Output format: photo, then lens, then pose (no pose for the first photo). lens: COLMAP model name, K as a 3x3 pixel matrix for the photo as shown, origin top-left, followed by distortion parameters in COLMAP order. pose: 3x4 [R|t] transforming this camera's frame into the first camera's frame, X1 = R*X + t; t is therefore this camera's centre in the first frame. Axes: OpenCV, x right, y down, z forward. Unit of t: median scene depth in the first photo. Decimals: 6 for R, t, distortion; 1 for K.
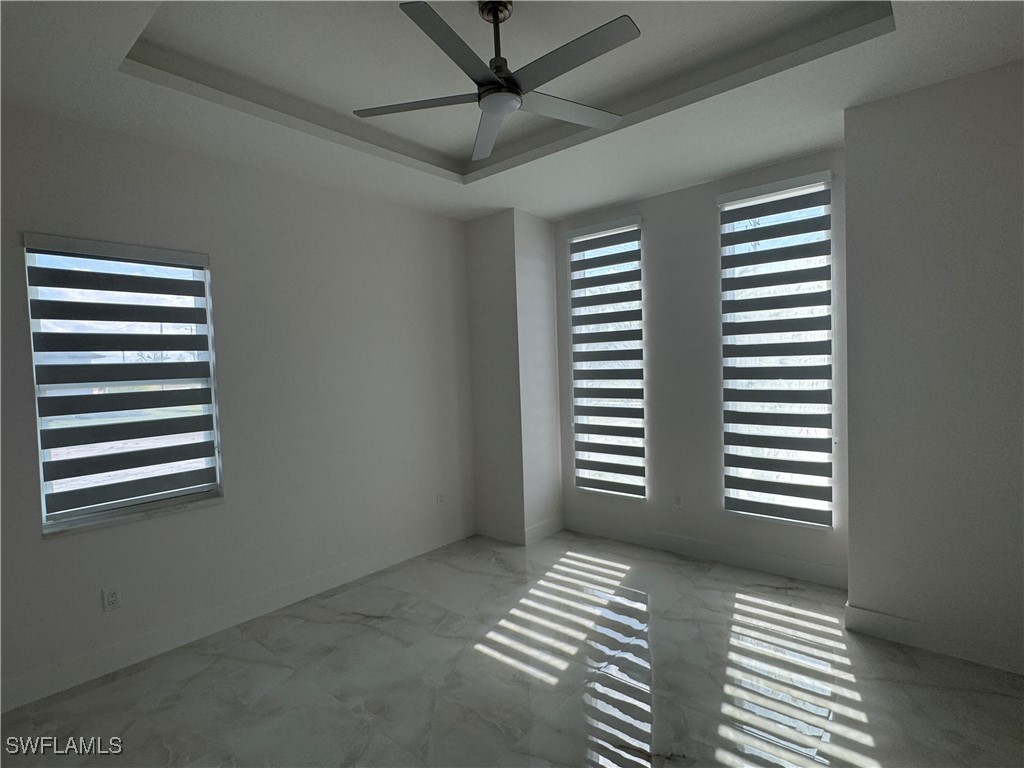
lens RADIAL K [[515.8, 0, 512.0], [0, 515.8, 384.0], [0, 0, 1]] dist [0.004751, 0.000407]
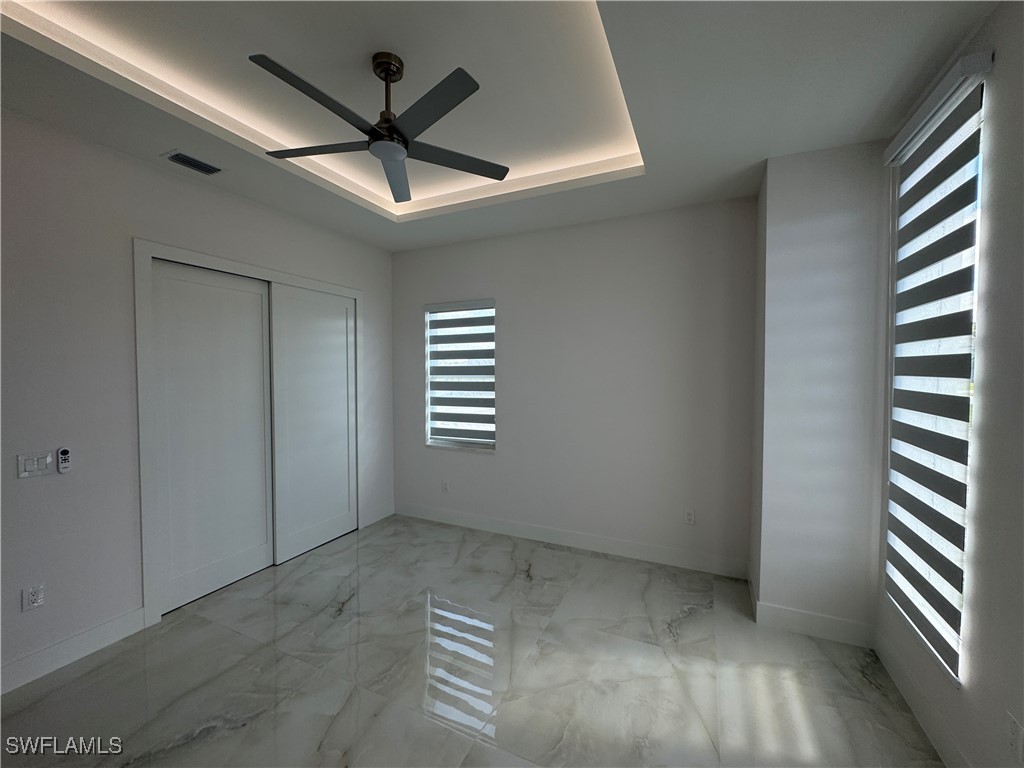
lens RADIAL K [[413.9, 0, 521.7], [0, 413.9, 391.5], [0, 0, 1]] dist [-0.003044, -0.000088]
pose [[0.279265, 0.088312, -0.956144, 0.636348], [-0.045397, 0.995863, 0.078721, -0.064576], [0.959140, 0.021422, 0.282119, 0.683527]]
